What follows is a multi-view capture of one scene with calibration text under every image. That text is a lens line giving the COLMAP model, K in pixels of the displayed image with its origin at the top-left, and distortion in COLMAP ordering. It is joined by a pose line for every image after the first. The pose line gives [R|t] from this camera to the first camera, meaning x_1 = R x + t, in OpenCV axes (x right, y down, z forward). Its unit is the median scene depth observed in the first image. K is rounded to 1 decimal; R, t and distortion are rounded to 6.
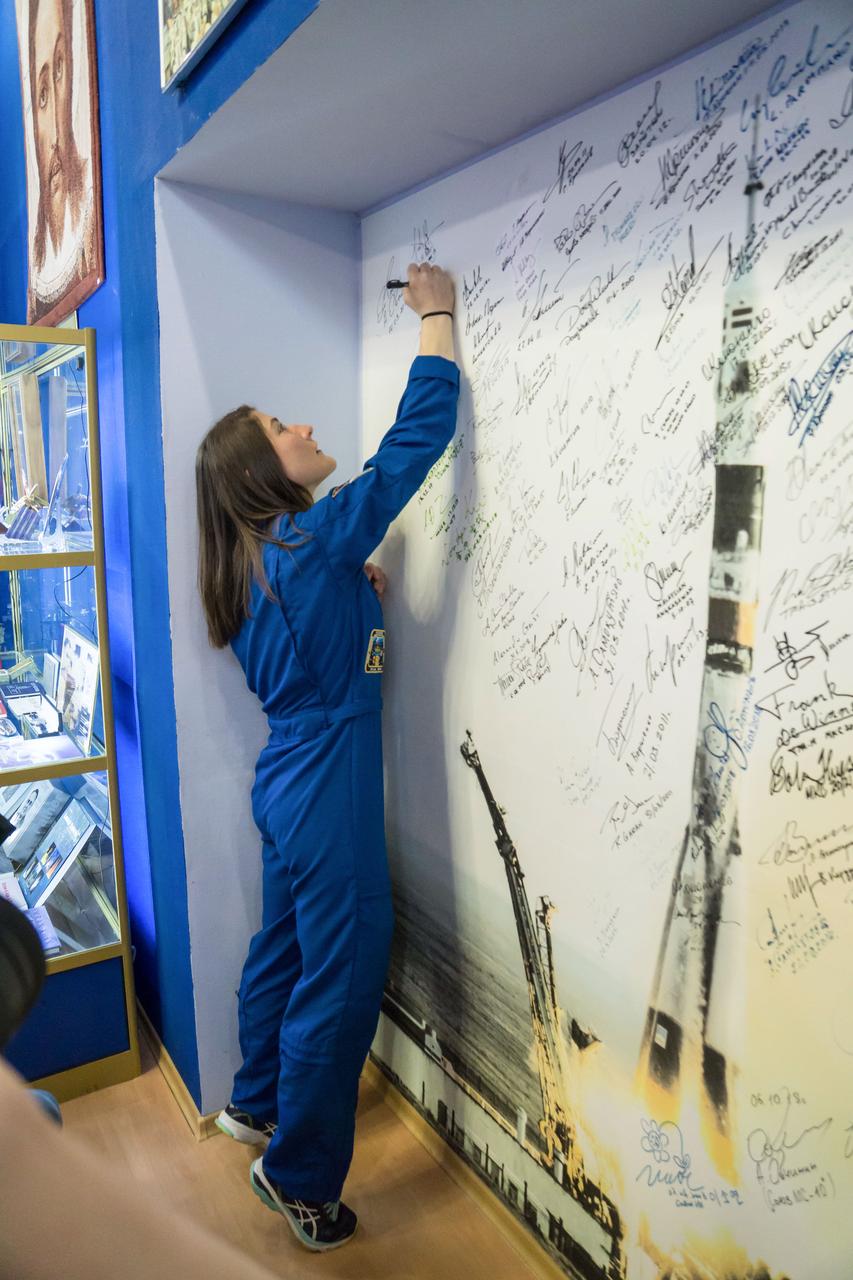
lens RADIAL K [[911.0, 0, 449.1], [0, 911.0, 652.5], [0, 0, 1]] dist [-0.111054, 0.091170]
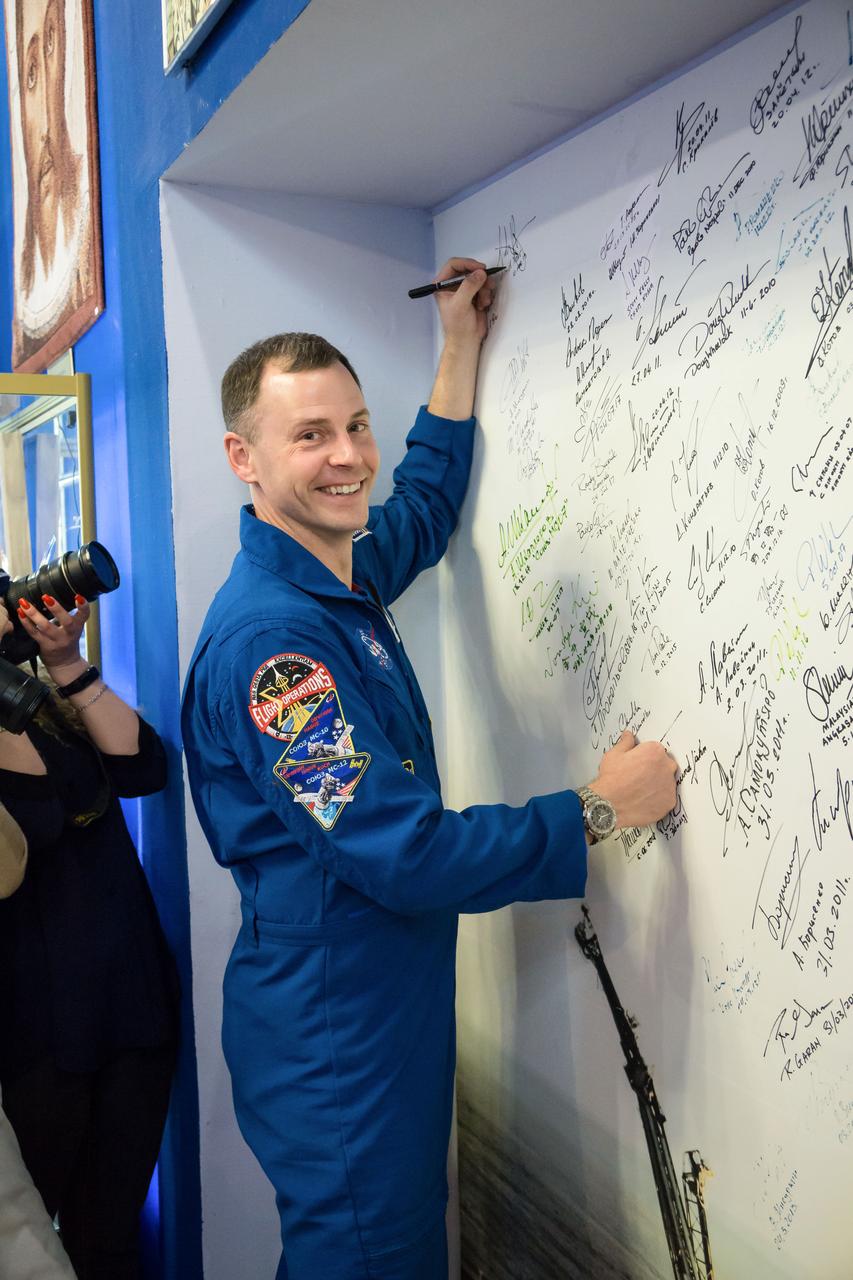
lens RADIAL K [[1309.6, 0, 452.3], [0, 1309.6, 660.4], [0, 0, 1]] dist [0.032869, 0.000000]
pose [[0.991671, -0.020923, -0.127089, 0.074946], [0.007081, 0.994081, -0.108406, 0.006589], [0.128605, 0.106603, 0.985950, -0.070675]]
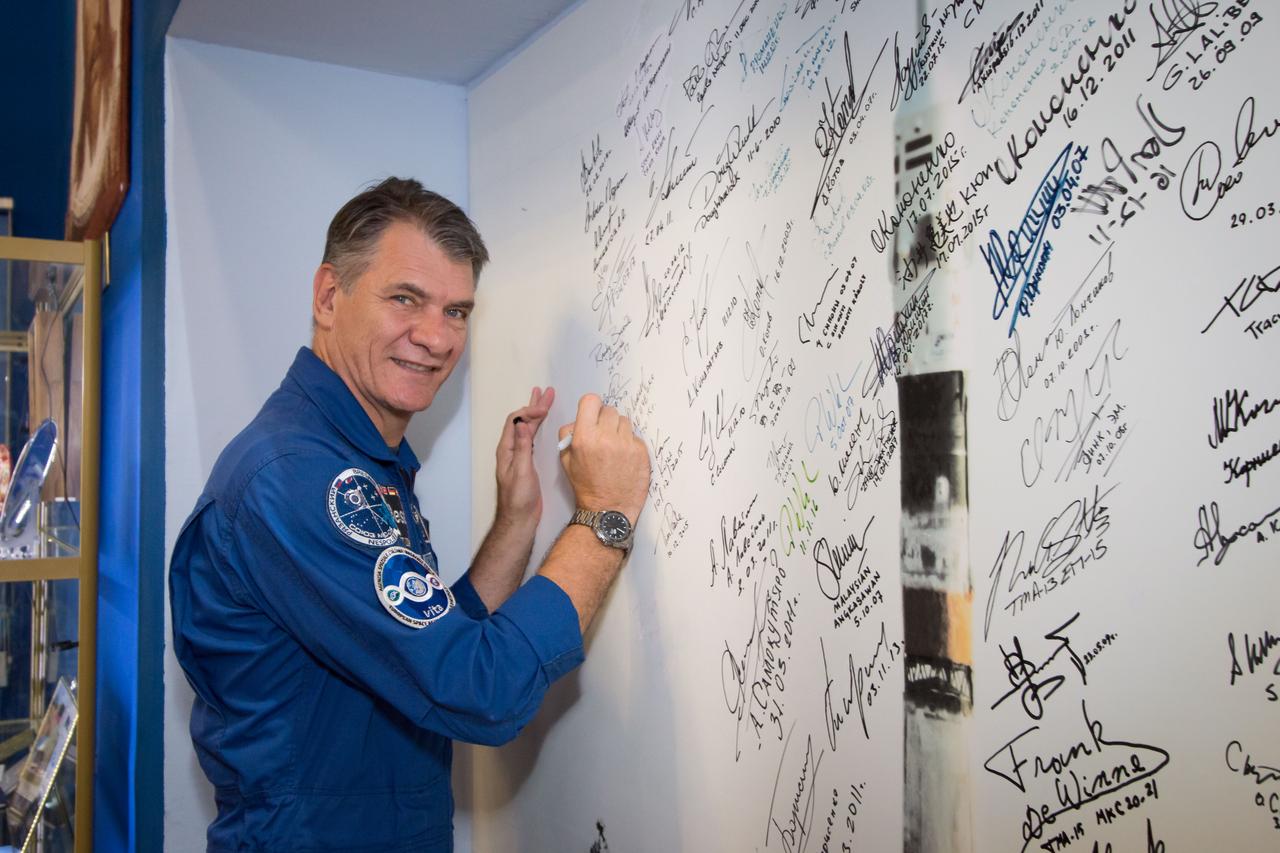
lens RADIAL K [[1249.0, 0, 642.4], [0, 1249.0, 440.0], [0, 0, 1]] dist [0.034045, 0.000000]
pose [[0.997303, -0.019580, -0.070730, 0.166806], [0.002869, 0.973417, -0.229023, 0.035475], [0.073334, 0.228202, 0.970848, 0.124923]]
